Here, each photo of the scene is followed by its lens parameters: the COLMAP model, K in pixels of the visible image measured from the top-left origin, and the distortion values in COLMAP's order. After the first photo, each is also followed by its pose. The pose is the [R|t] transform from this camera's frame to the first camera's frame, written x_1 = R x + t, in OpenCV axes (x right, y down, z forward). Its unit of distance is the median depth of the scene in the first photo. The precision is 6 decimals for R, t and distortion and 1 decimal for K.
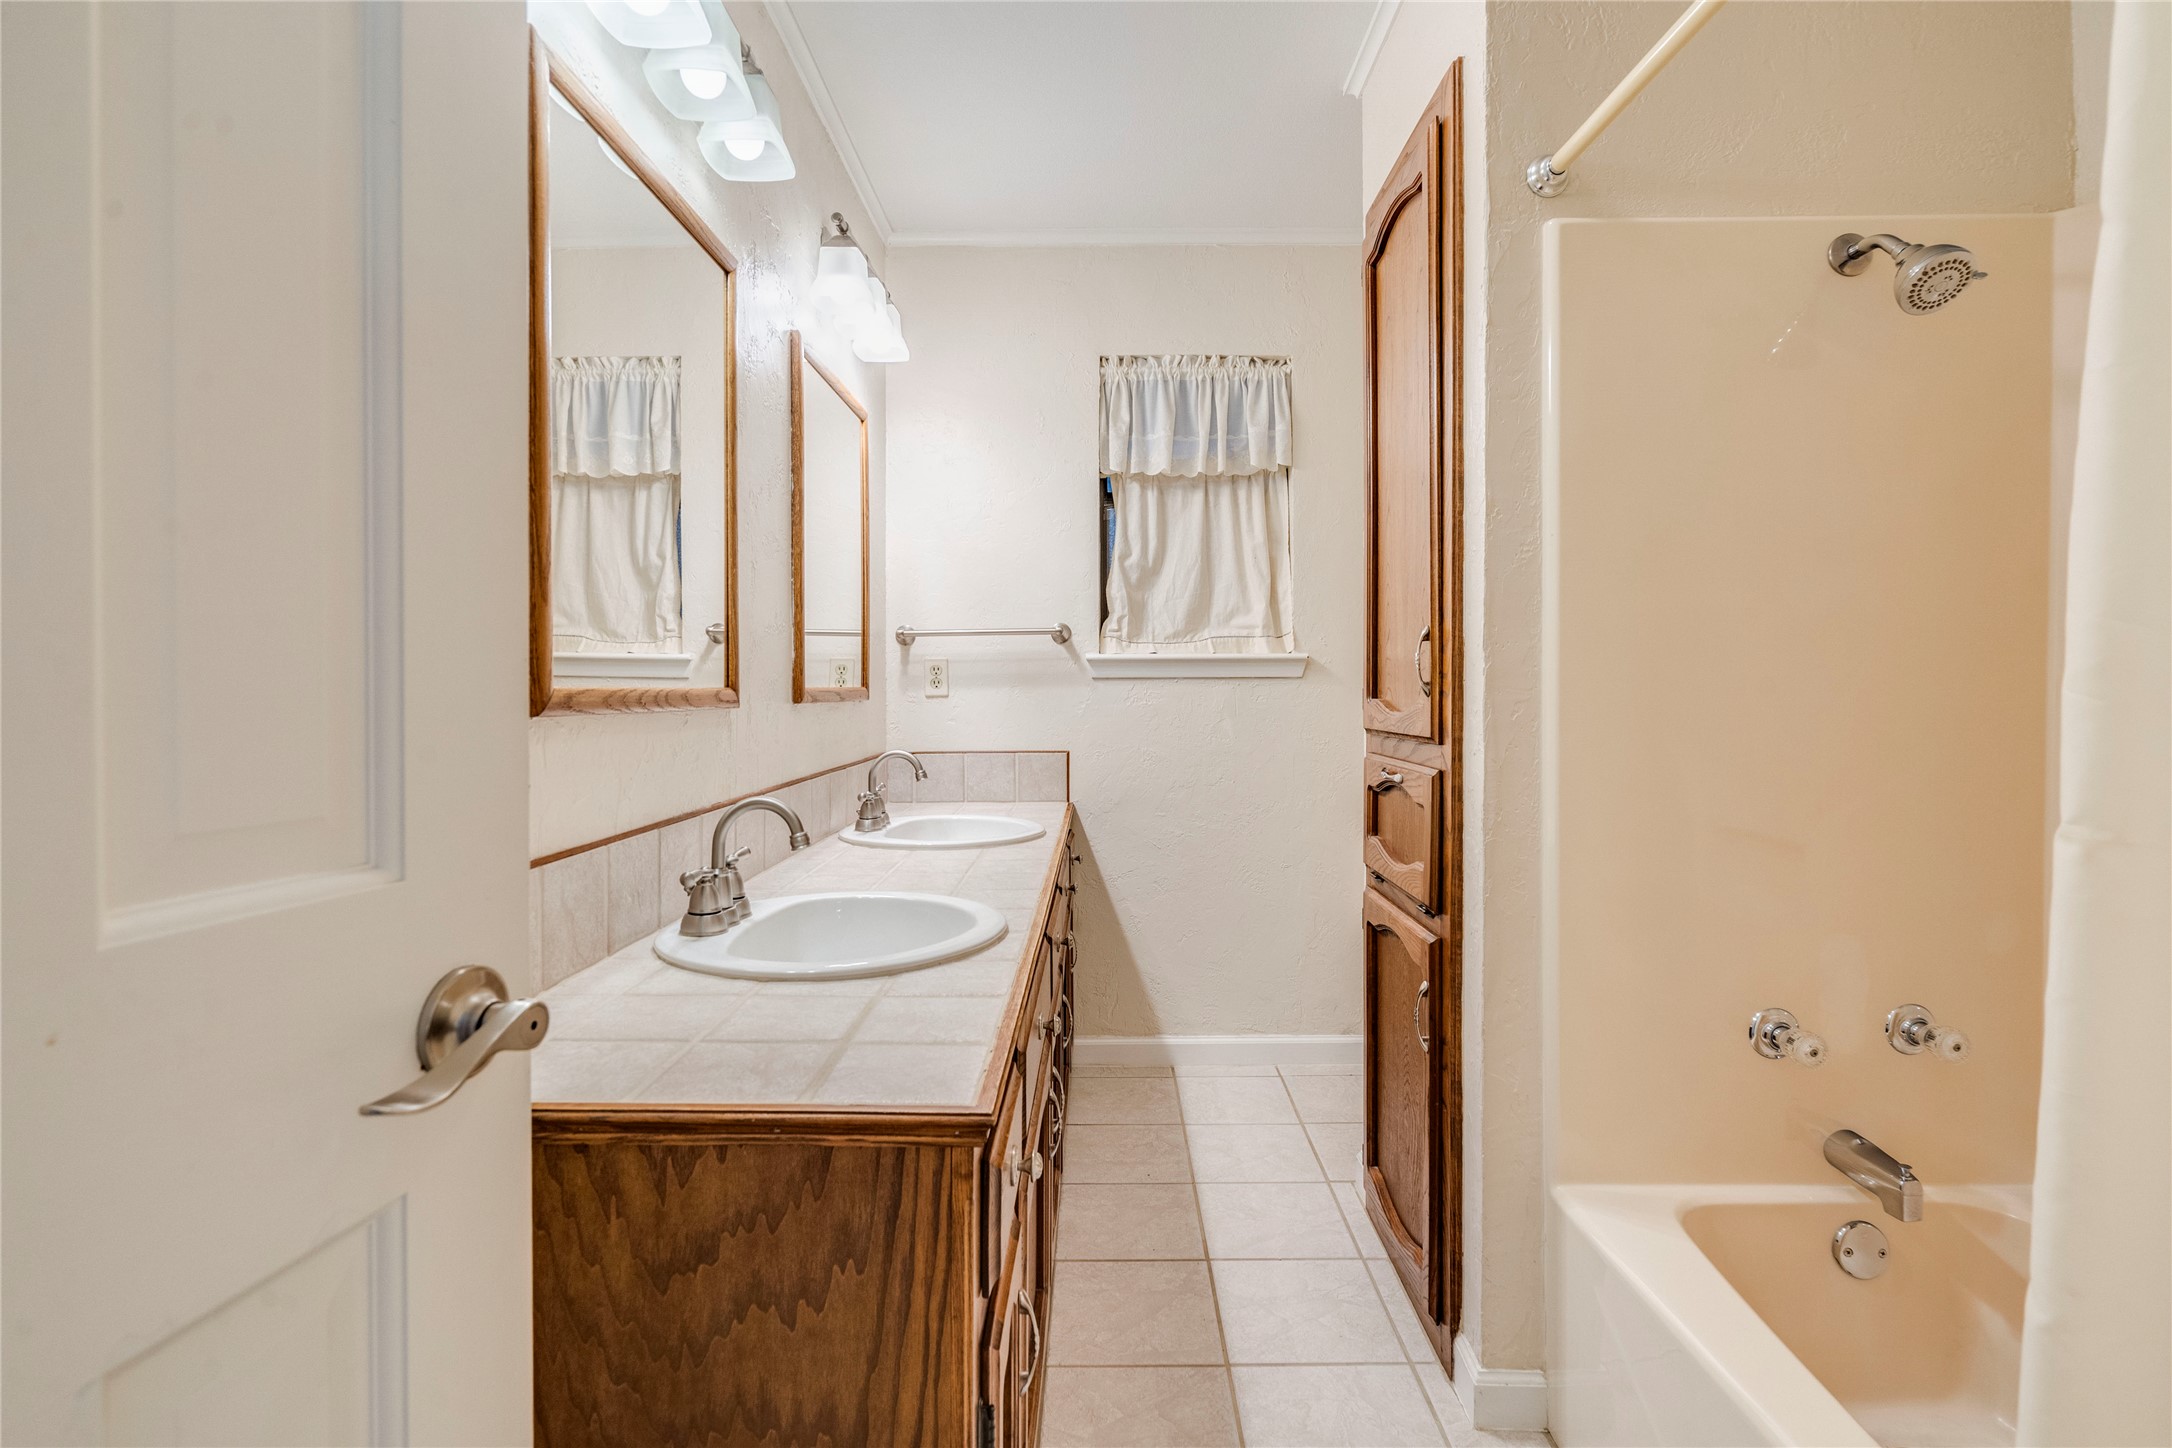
lens RADIAL K [[1005.0, 0, 1105.0], [0, 1005.0, 724.7], [0, 0, 1]] dist [0.000065, -0.000480]
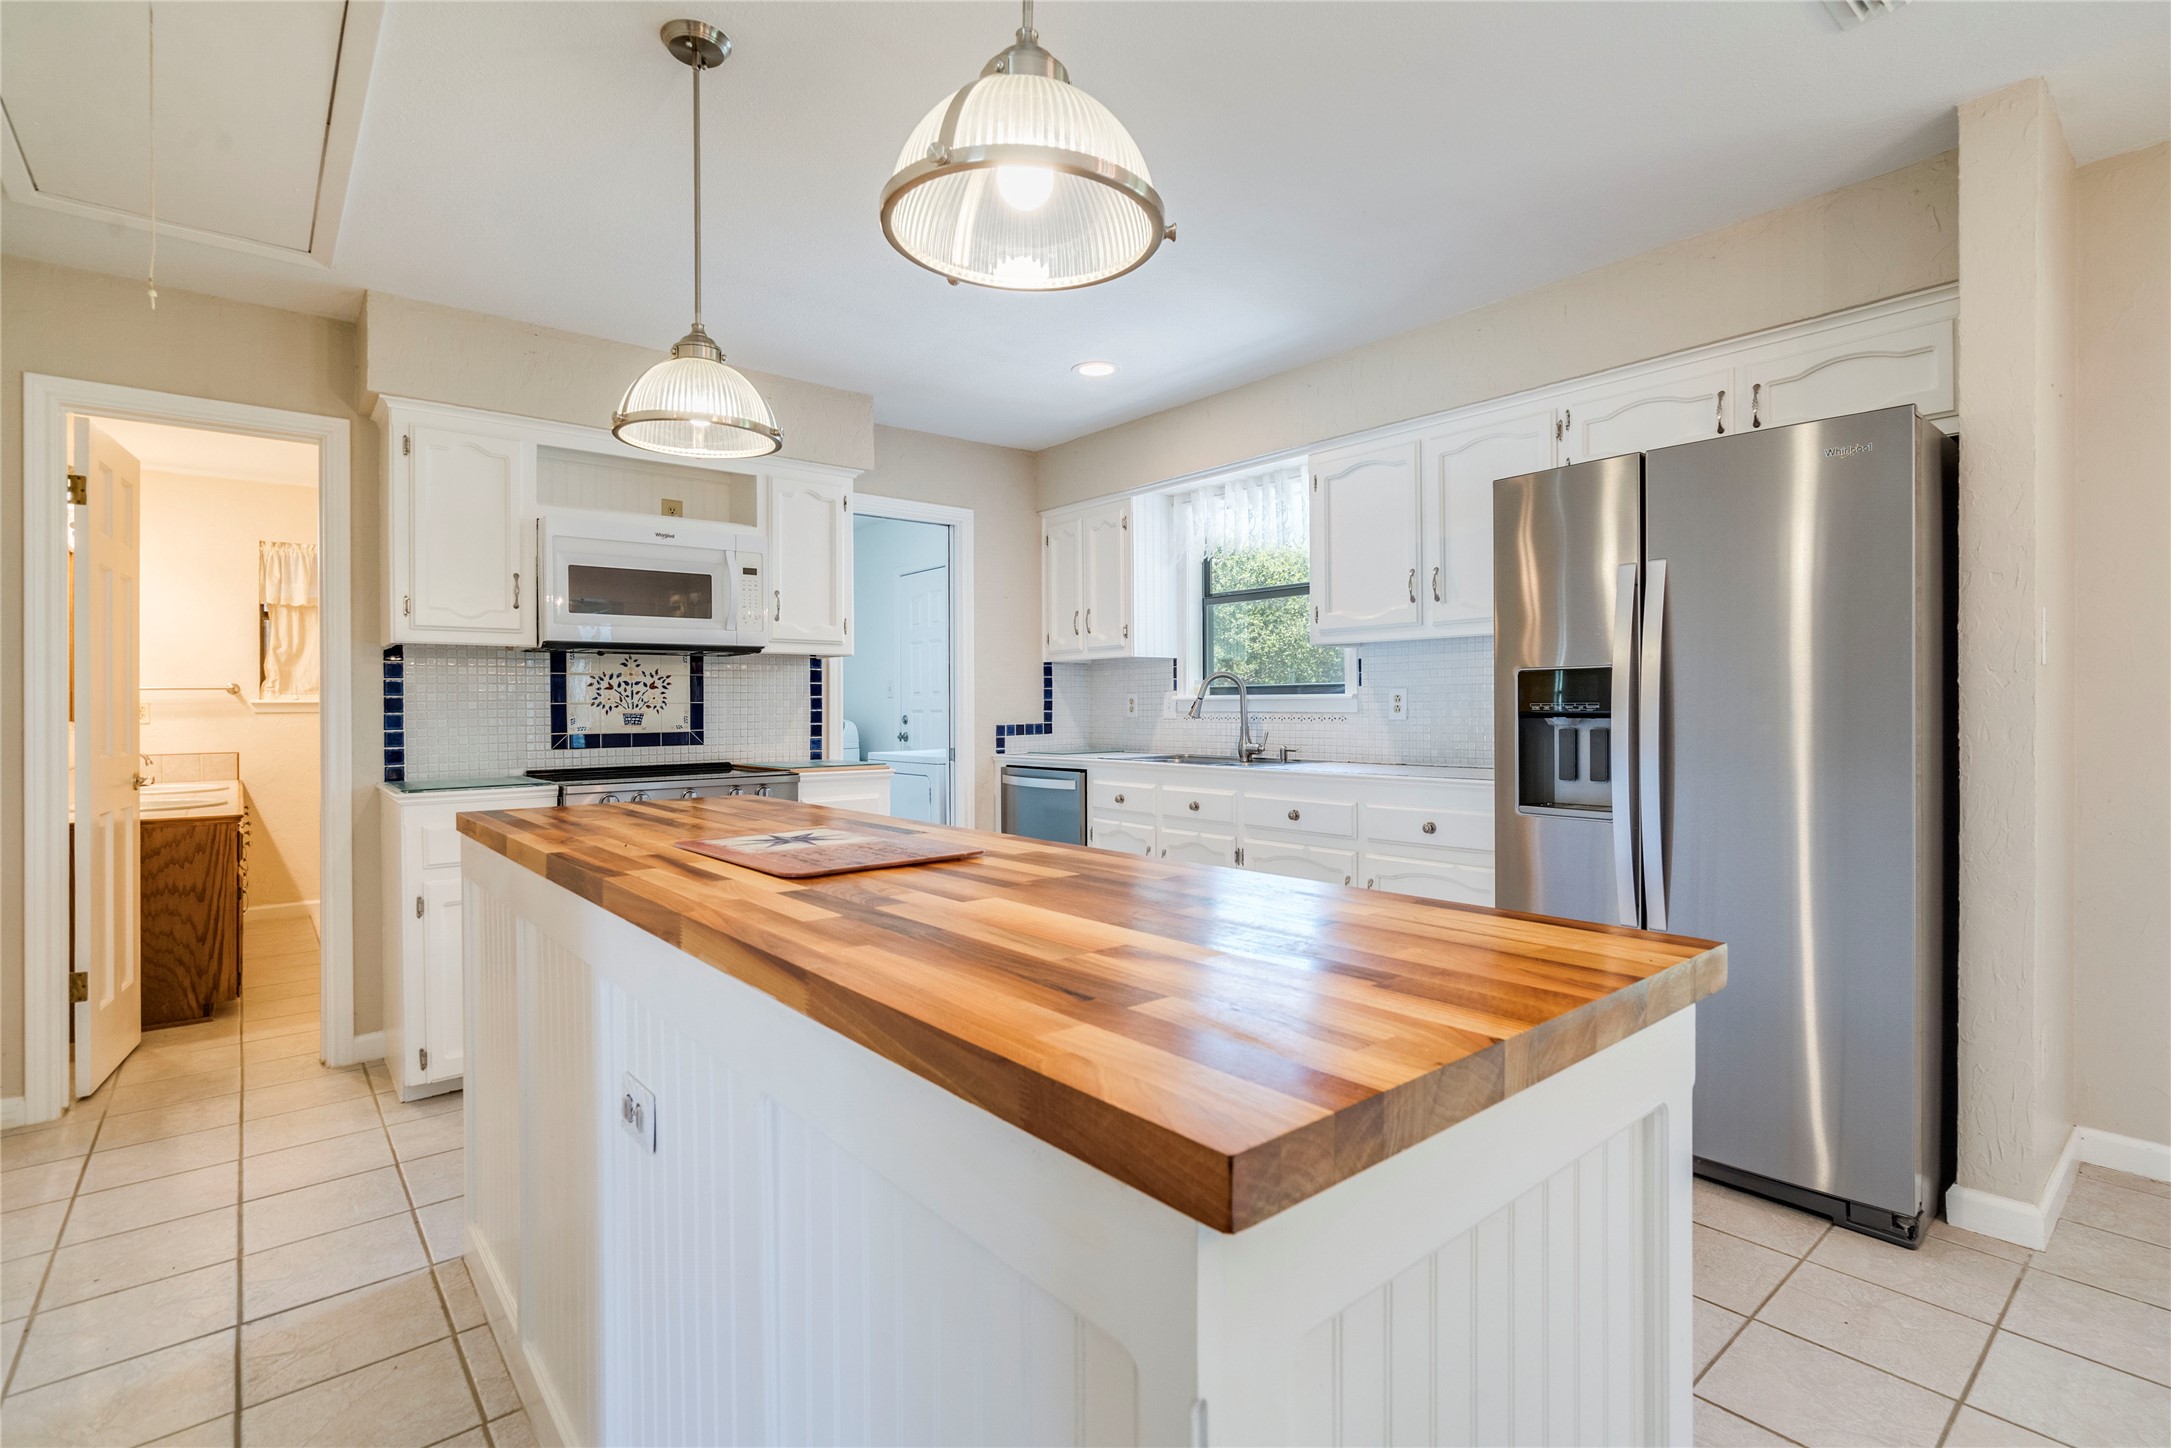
lens RADIAL K [[1004.5, 0, 1077.1], [0, 1004.5, 710.9], [0, 0, 1]] dist [0.000065, -0.000480]
pose [[0.767072, -0.002936, 0.641554, -0.037568], [0.028290, 0.999172, -0.029253, 0.046397], [-0.640937, 0.040589, 0.766520, -1.387139]]
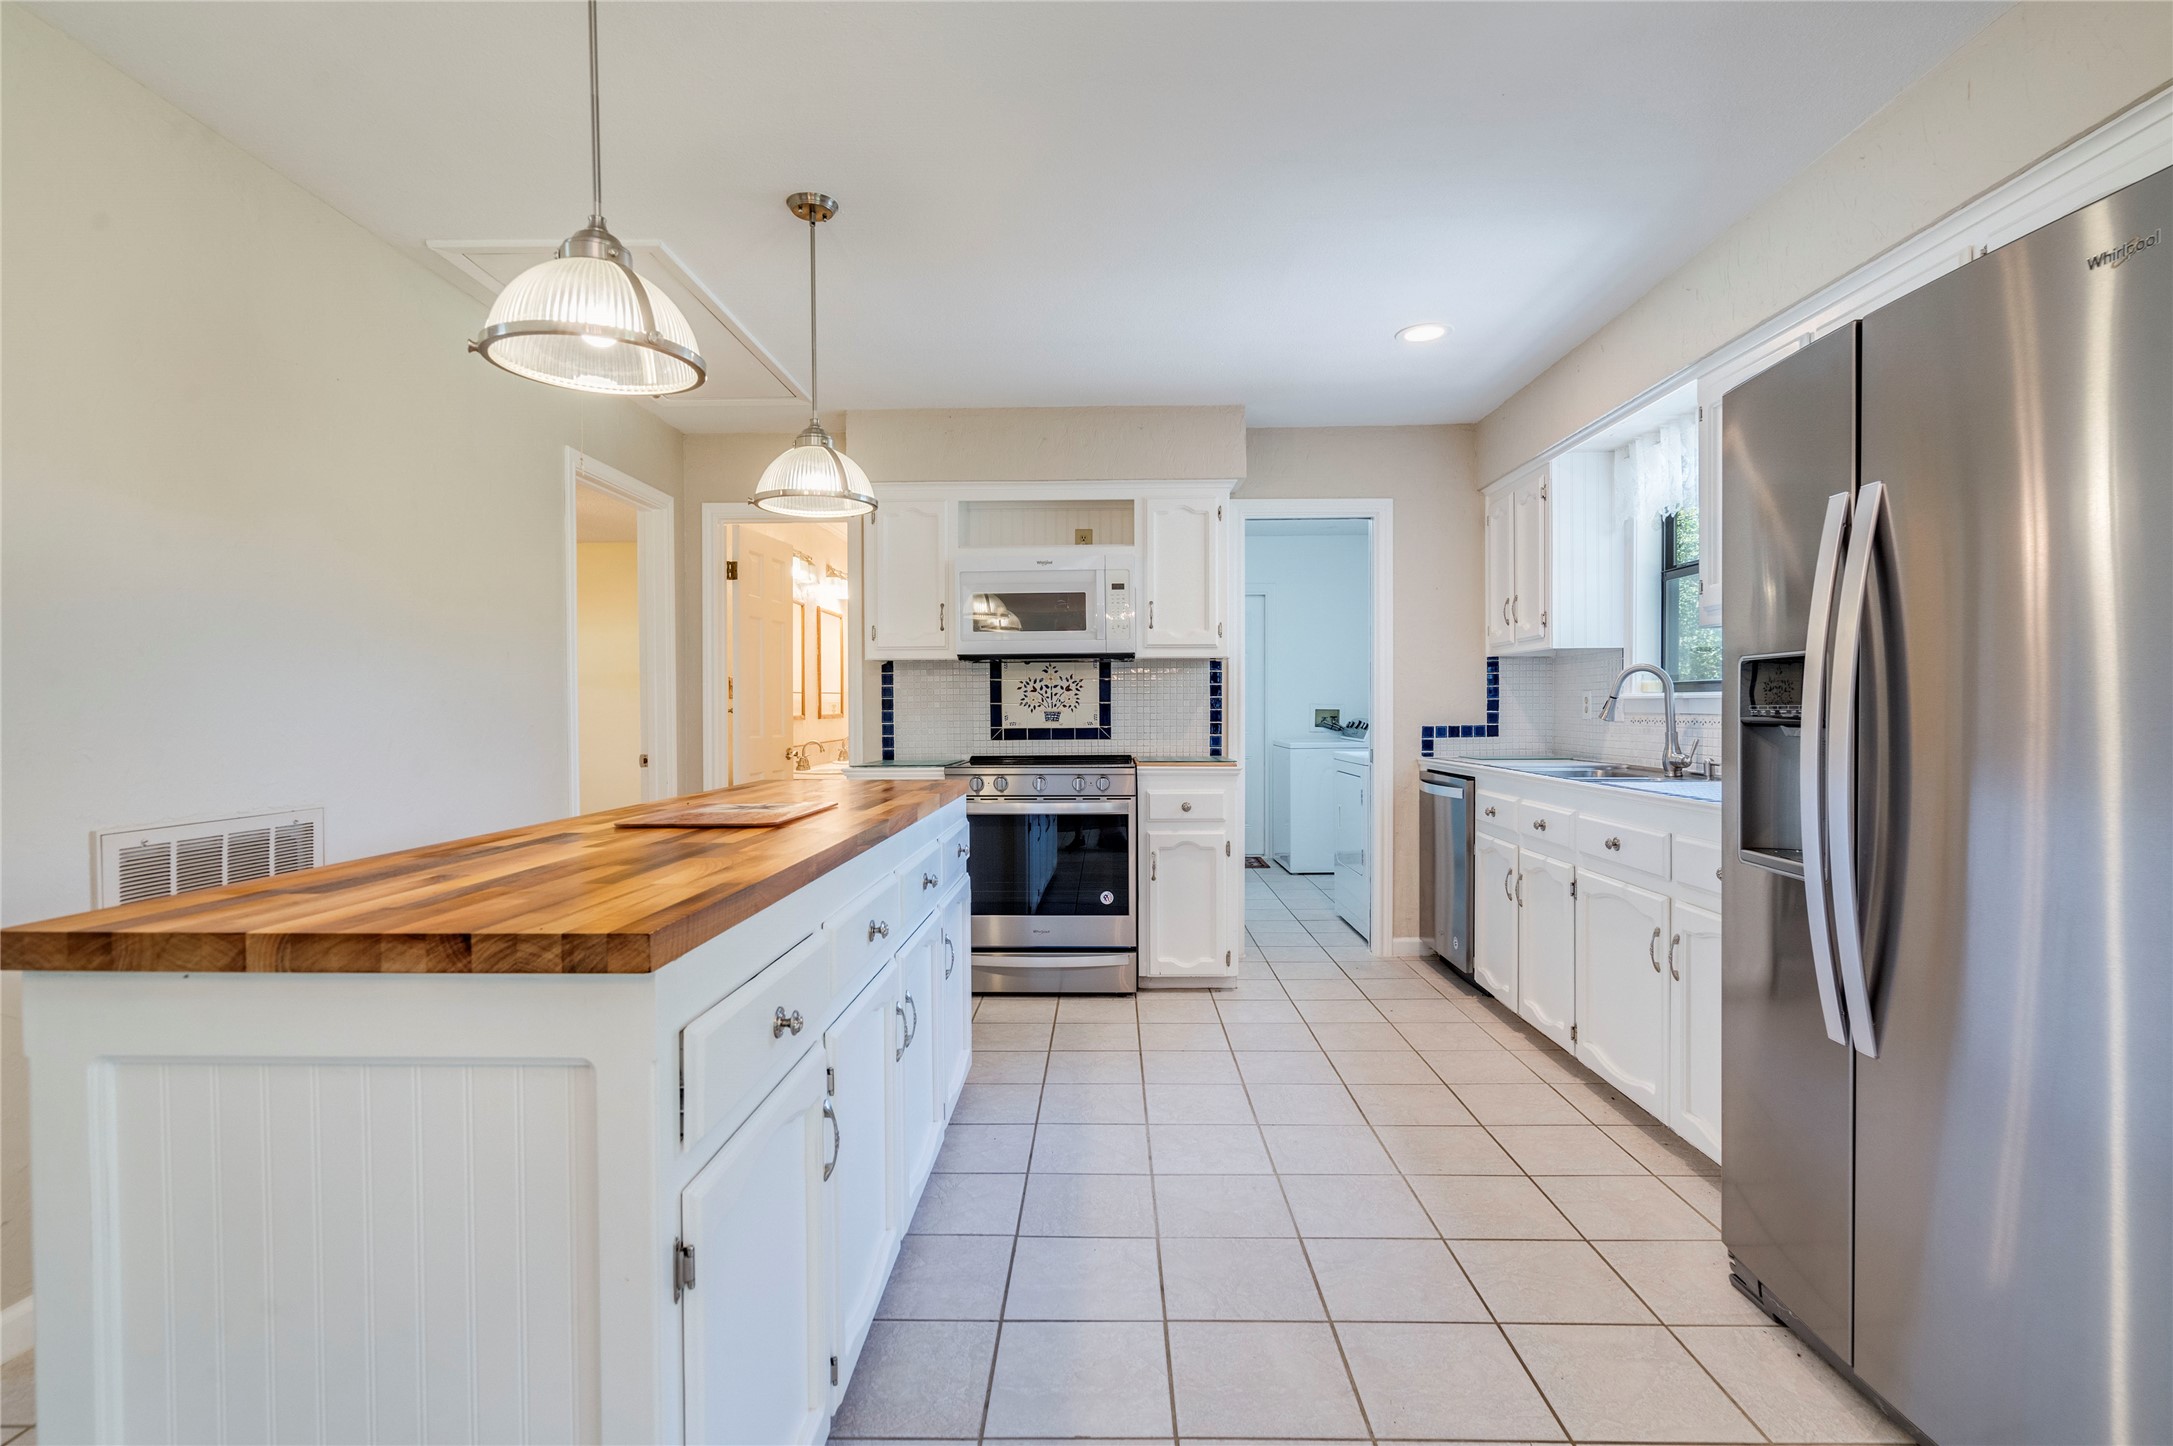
lens RADIAL K [[1005.4, 0, 1065.1], [0, 1005.4, 723.8], [0, 0, 1]] dist [0.000065, -0.000480]
pose [[0.999813, 0.000701, -0.019310, 0.385313], [-0.001170, 0.999705, -0.024241, 0.051898], [0.019287, 0.024259, 0.999520, -1.576206]]
